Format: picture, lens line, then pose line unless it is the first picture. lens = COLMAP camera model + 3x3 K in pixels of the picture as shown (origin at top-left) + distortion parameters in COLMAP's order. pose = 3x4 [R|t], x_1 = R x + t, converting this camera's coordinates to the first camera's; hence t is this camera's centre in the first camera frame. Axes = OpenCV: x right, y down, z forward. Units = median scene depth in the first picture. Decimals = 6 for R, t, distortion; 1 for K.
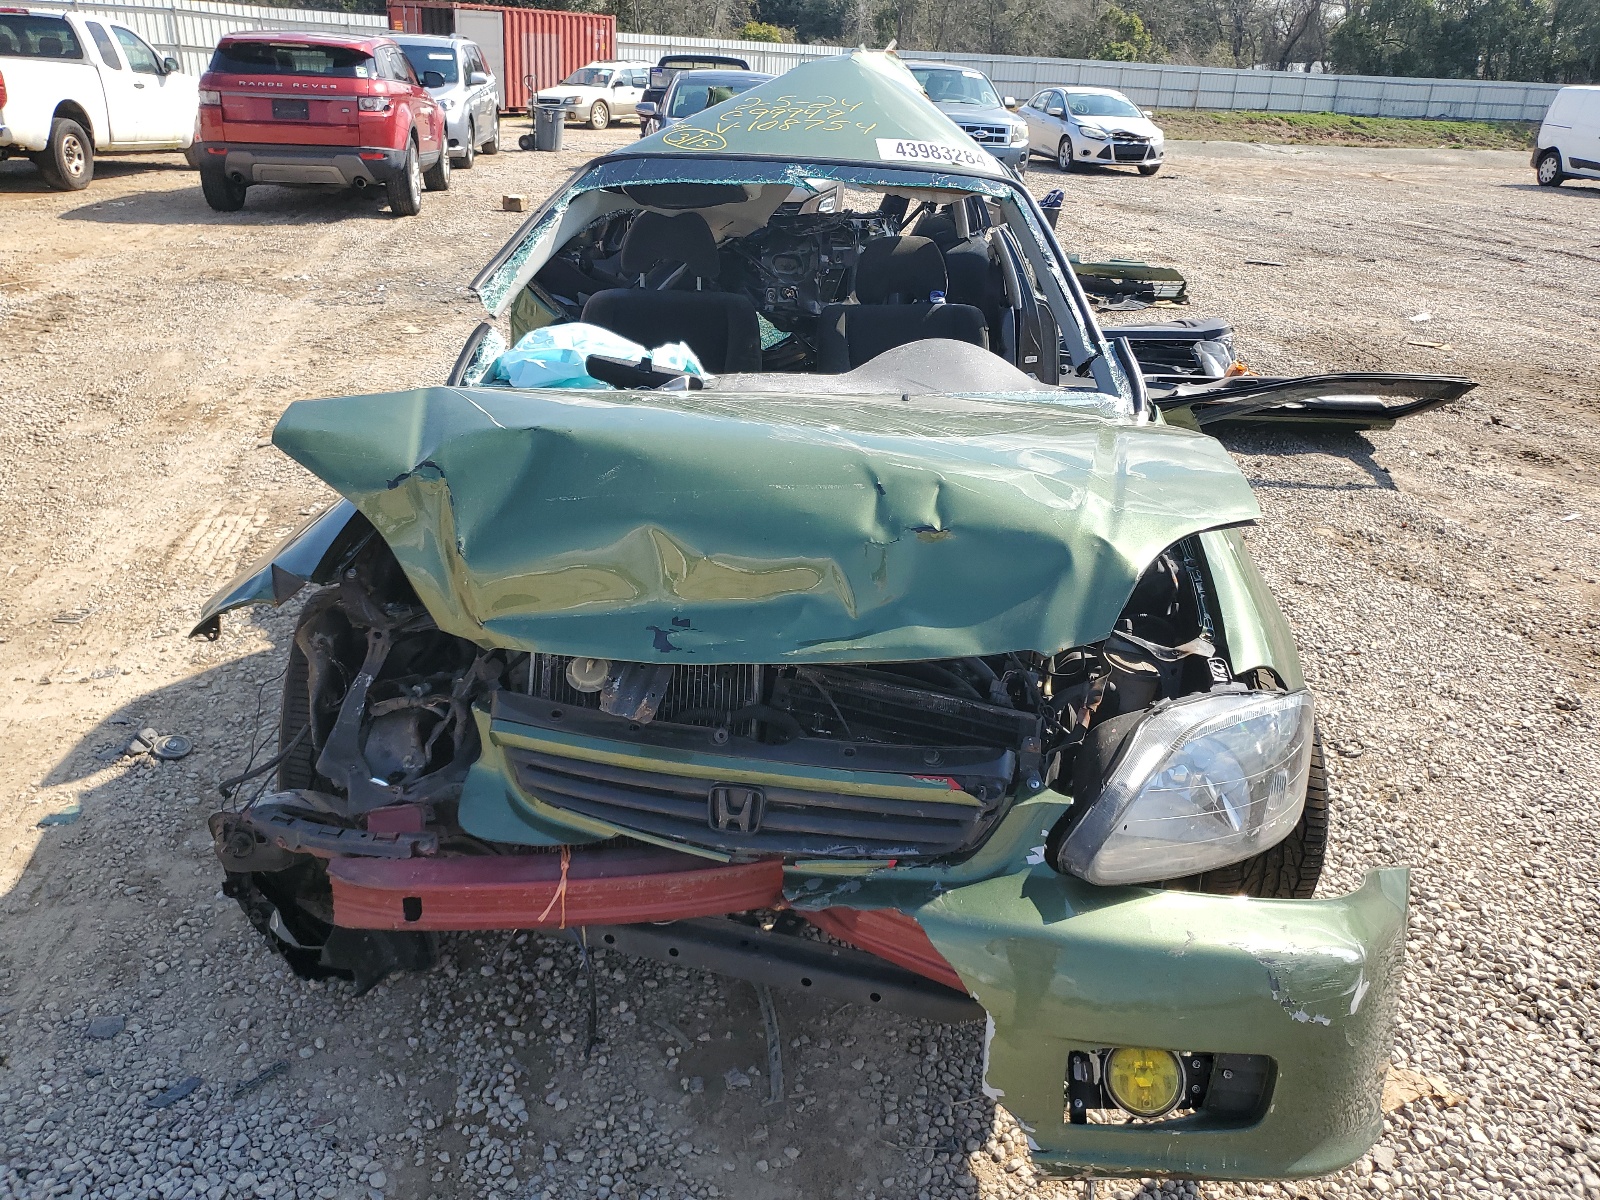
lens RADIAL K [[1239.0, 0, 807.9], [0, 1239.0, 592.1], [0, 0, 1]] dist [-0.020677, 0.044368]
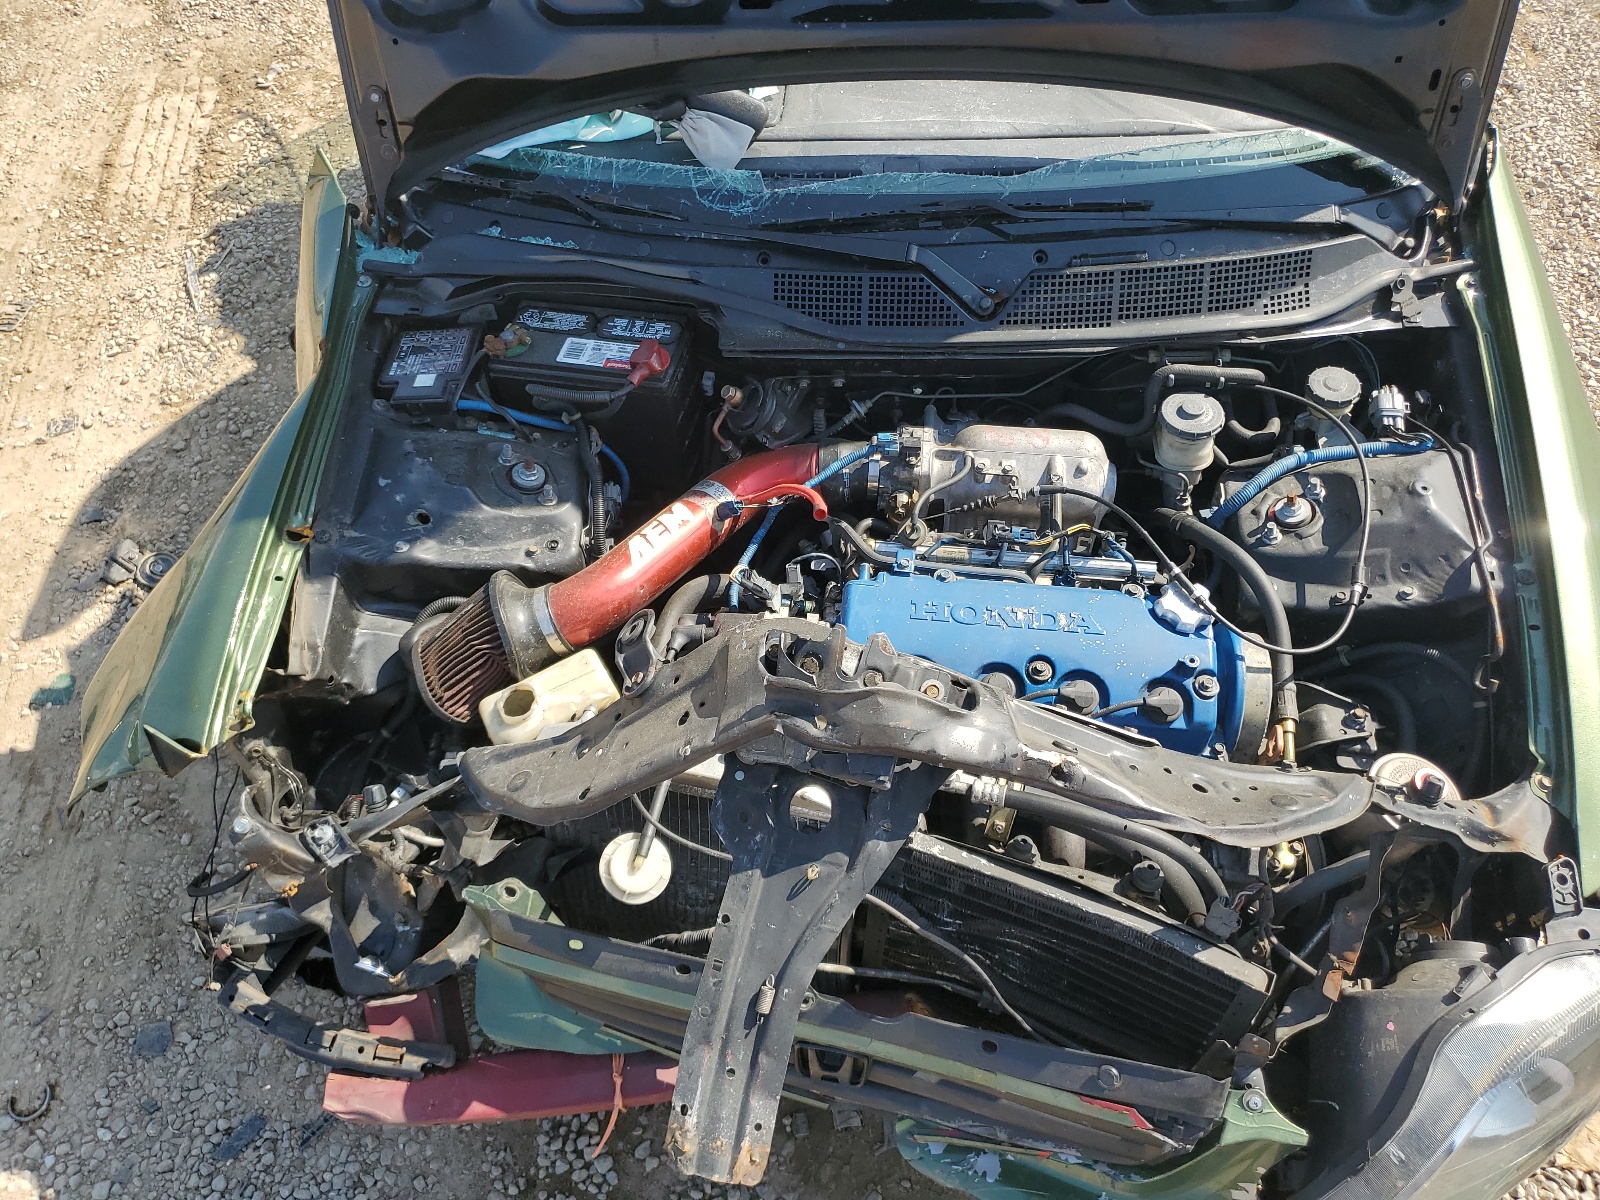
lens RADIAL K [[1239.0, 0, 807.9], [0, 1239.0, 592.1], [0, 0, 1]] dist [-0.020677, 0.044368]
pose [[0.996025, 0.002798, -0.089027, -0.005250], [0.045149, 0.845729, 0.531699, -0.314485], [0.076780, -0.533605, 0.842241, 0.358665]]
